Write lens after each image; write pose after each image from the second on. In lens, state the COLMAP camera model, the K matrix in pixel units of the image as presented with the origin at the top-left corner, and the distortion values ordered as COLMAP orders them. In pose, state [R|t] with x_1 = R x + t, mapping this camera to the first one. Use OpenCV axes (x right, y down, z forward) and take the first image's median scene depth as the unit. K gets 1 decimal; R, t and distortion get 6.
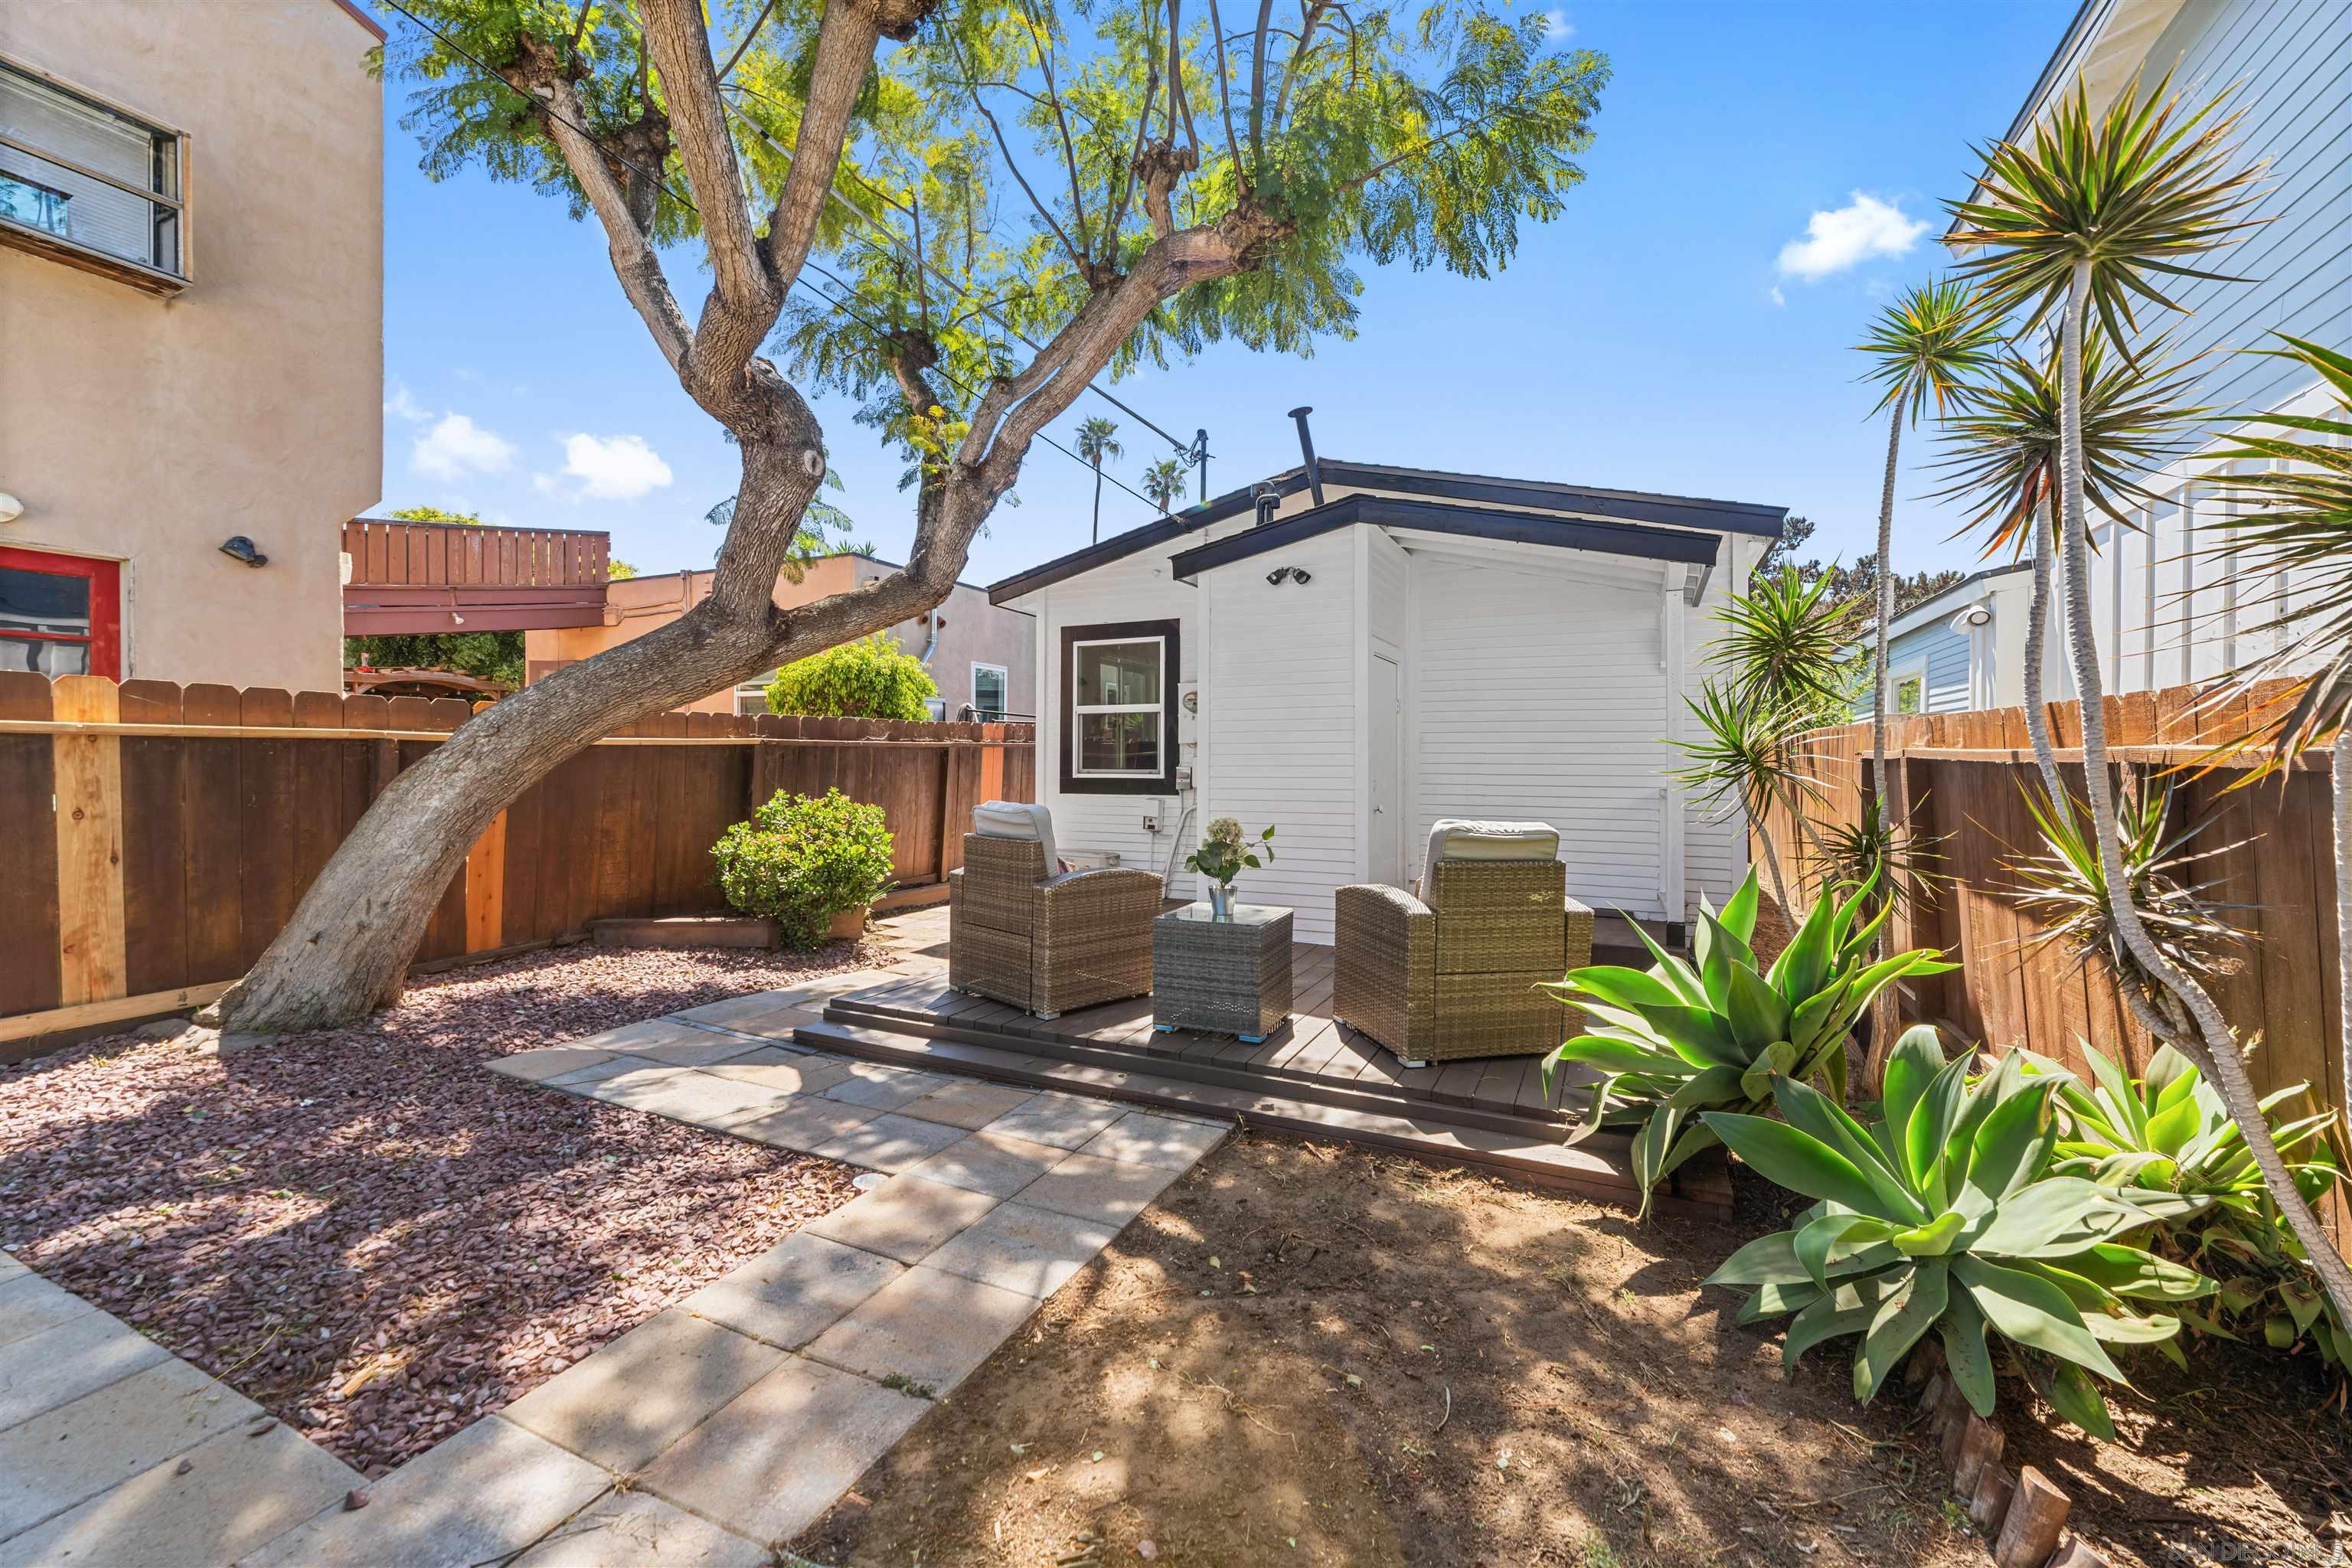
lens RADIAL K [[946.6, 0, 1172.7], [0, 946.6, 766.4], [0, 0, 1]] dist [-0.001108, 0.000106]
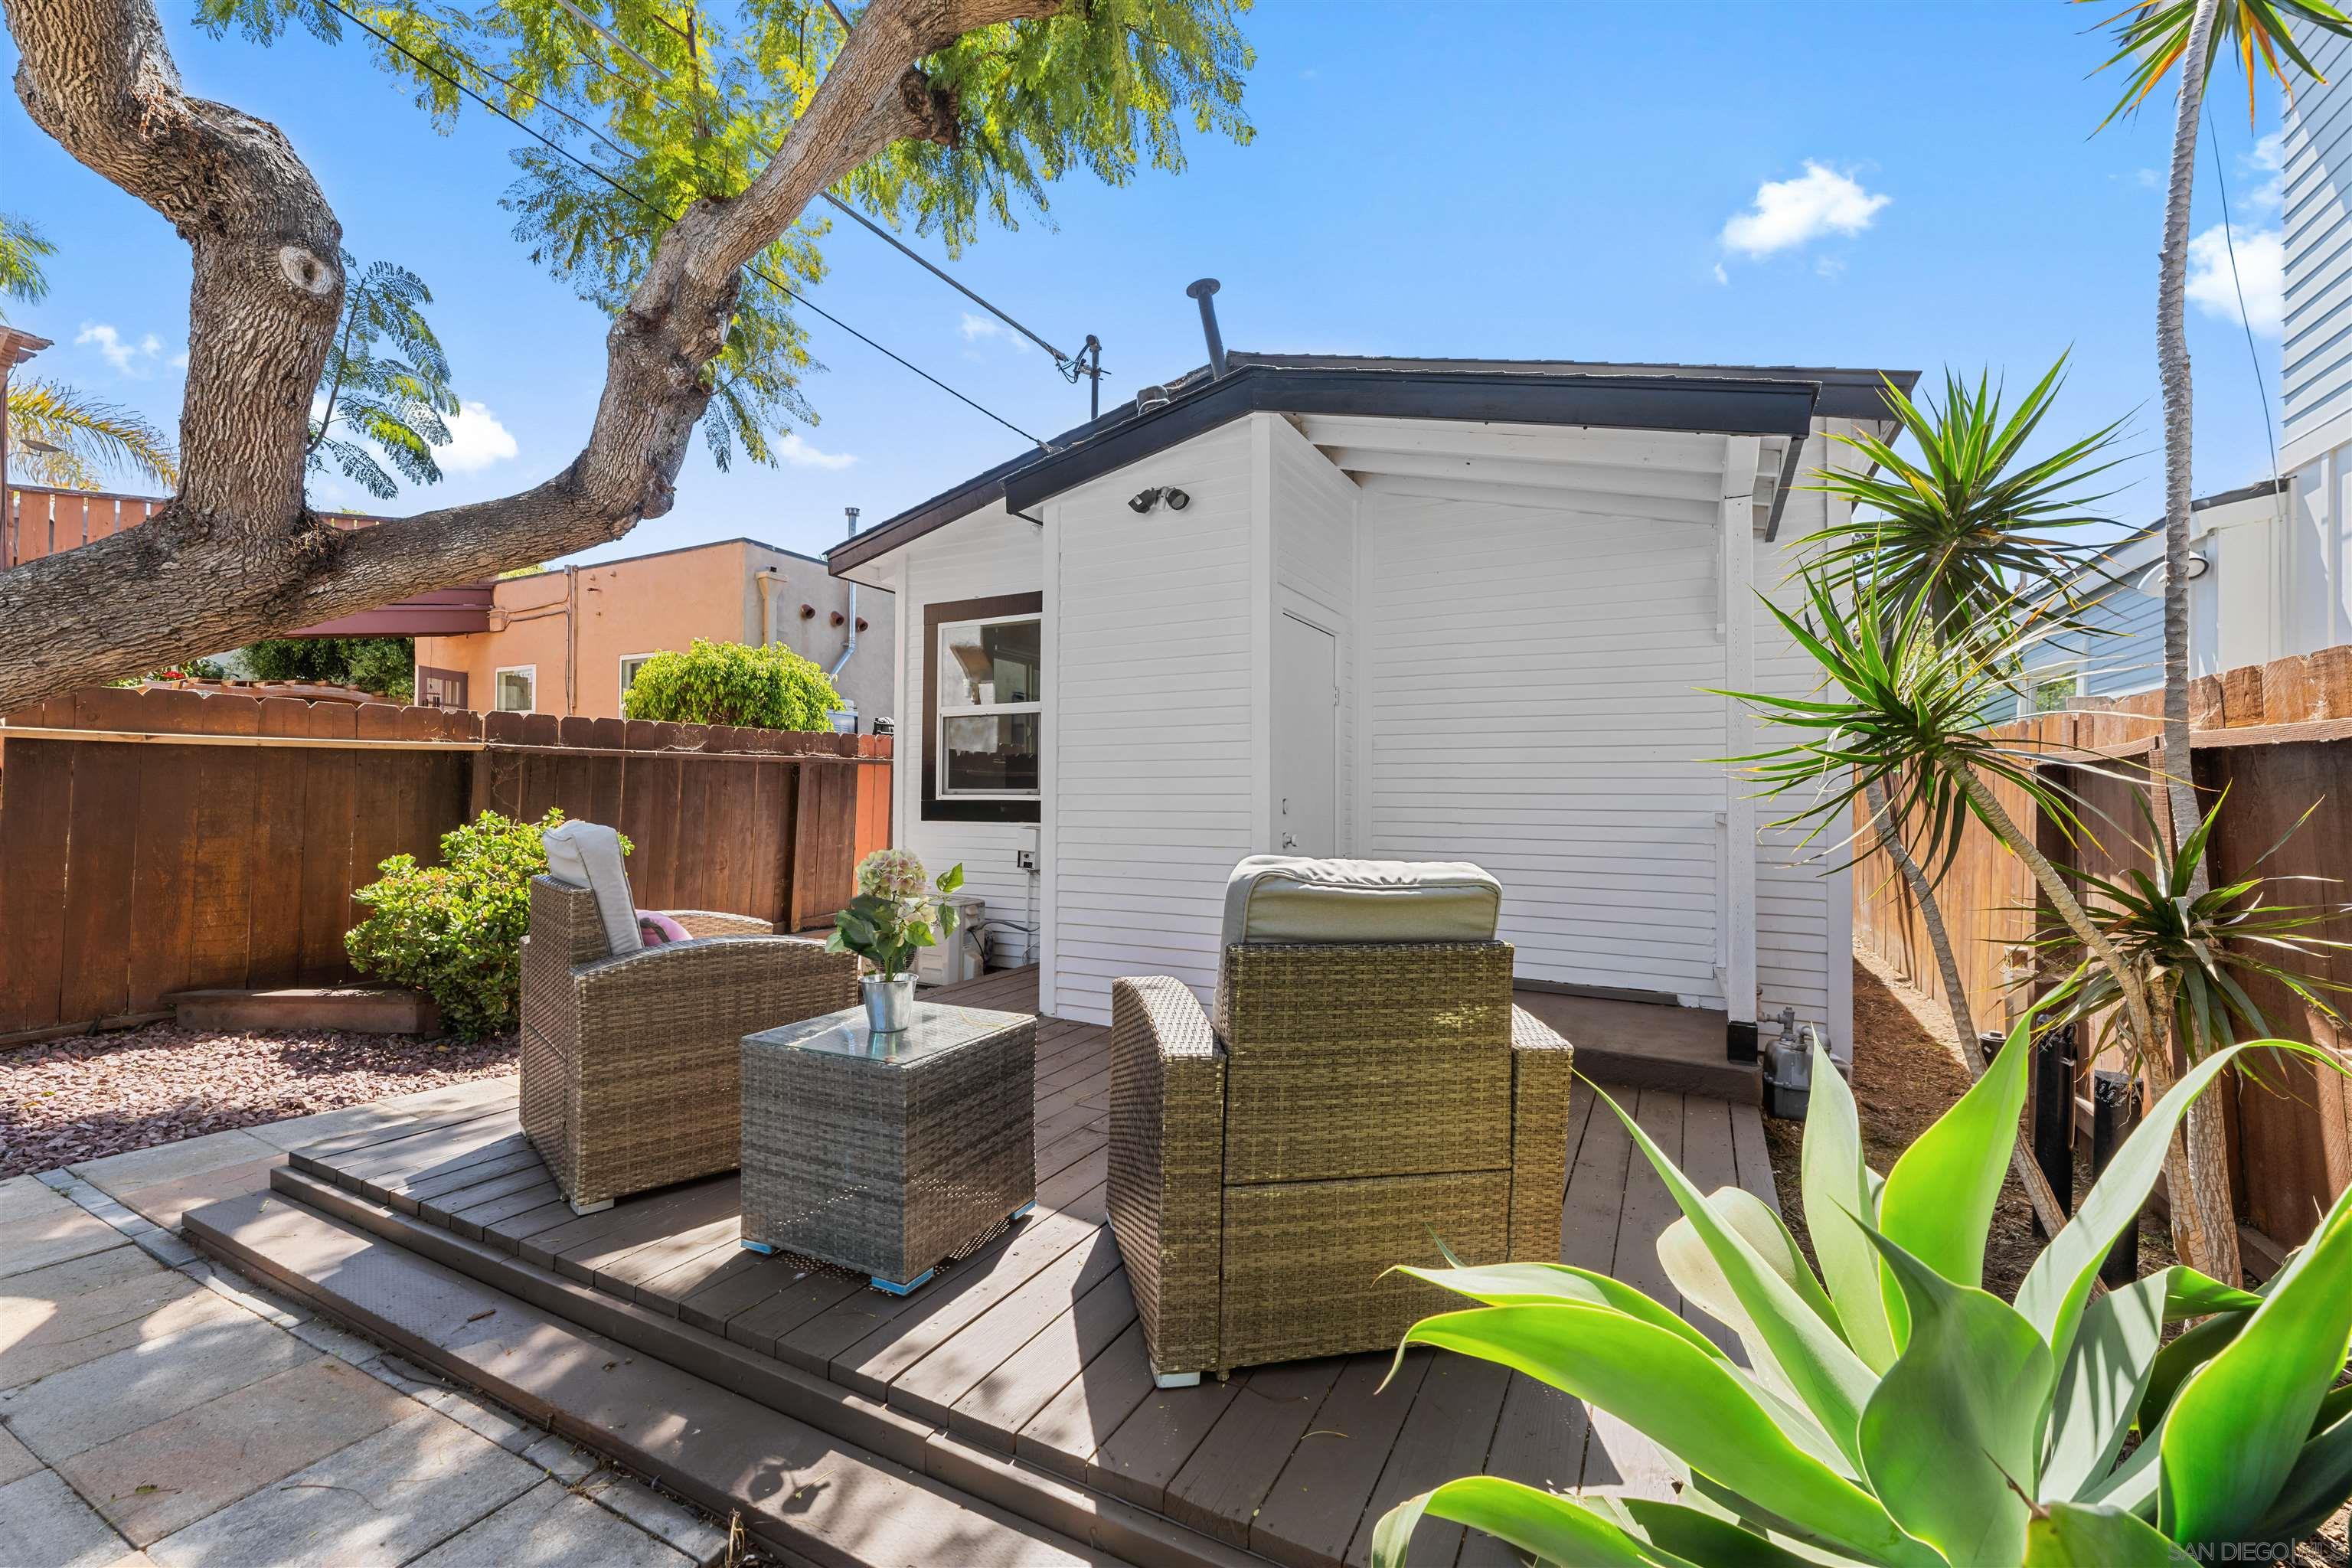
lens RADIAL K [[963.7, 0, 1170.7], [0, 963.7, 789.8], [0, 0, 1]] dist [0.000301, 0.000042]
pose [[0.999091, 0.003193, -0.042516, 0.211939], [-0.003731, 0.999914, -0.012582, 0.023134], [0.042472, 0.012729, 0.999017, 0.405641]]
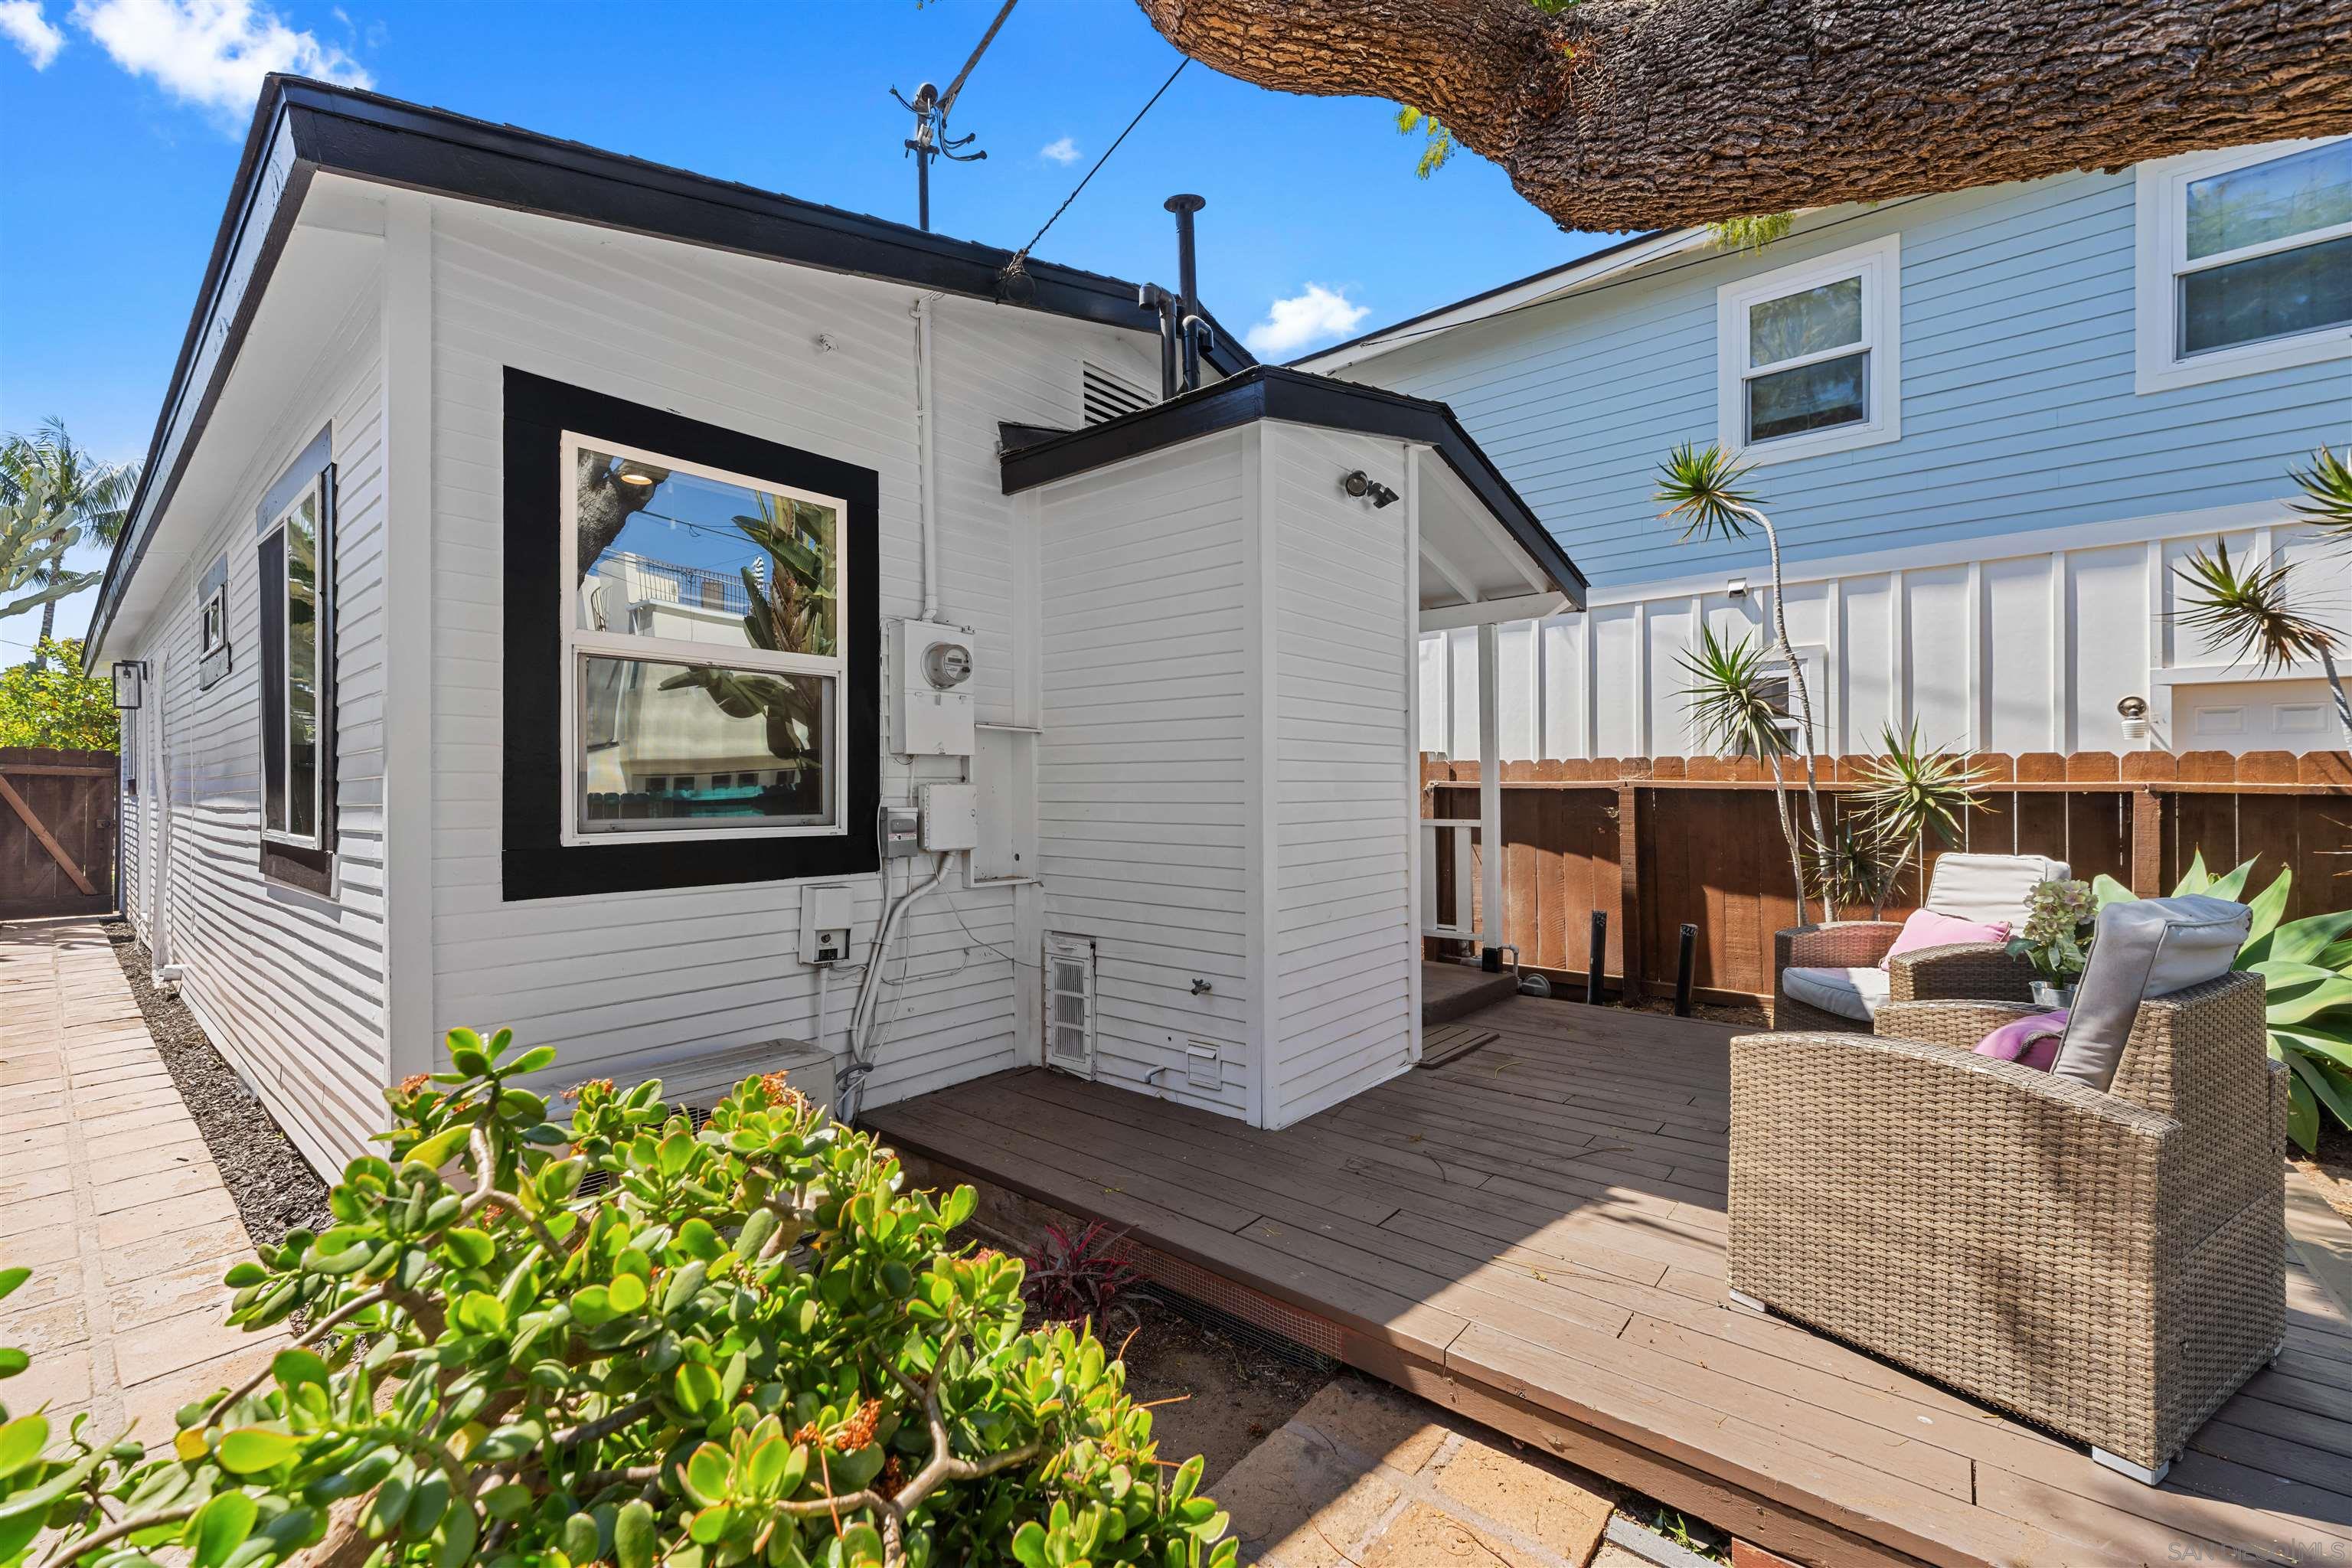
lens RADIAL K [[963.7, 0, 1170.7], [0, 963.7, 789.8], [0, 0, 1]] dist [0.000301, 0.000042]
pose [[0.245095, 0.001645, 0.969498, -0.673875], [0.009133, 0.999950, -0.004005, -0.007363], [-0.969456, 0.009836, 0.245068, 1.286047]]
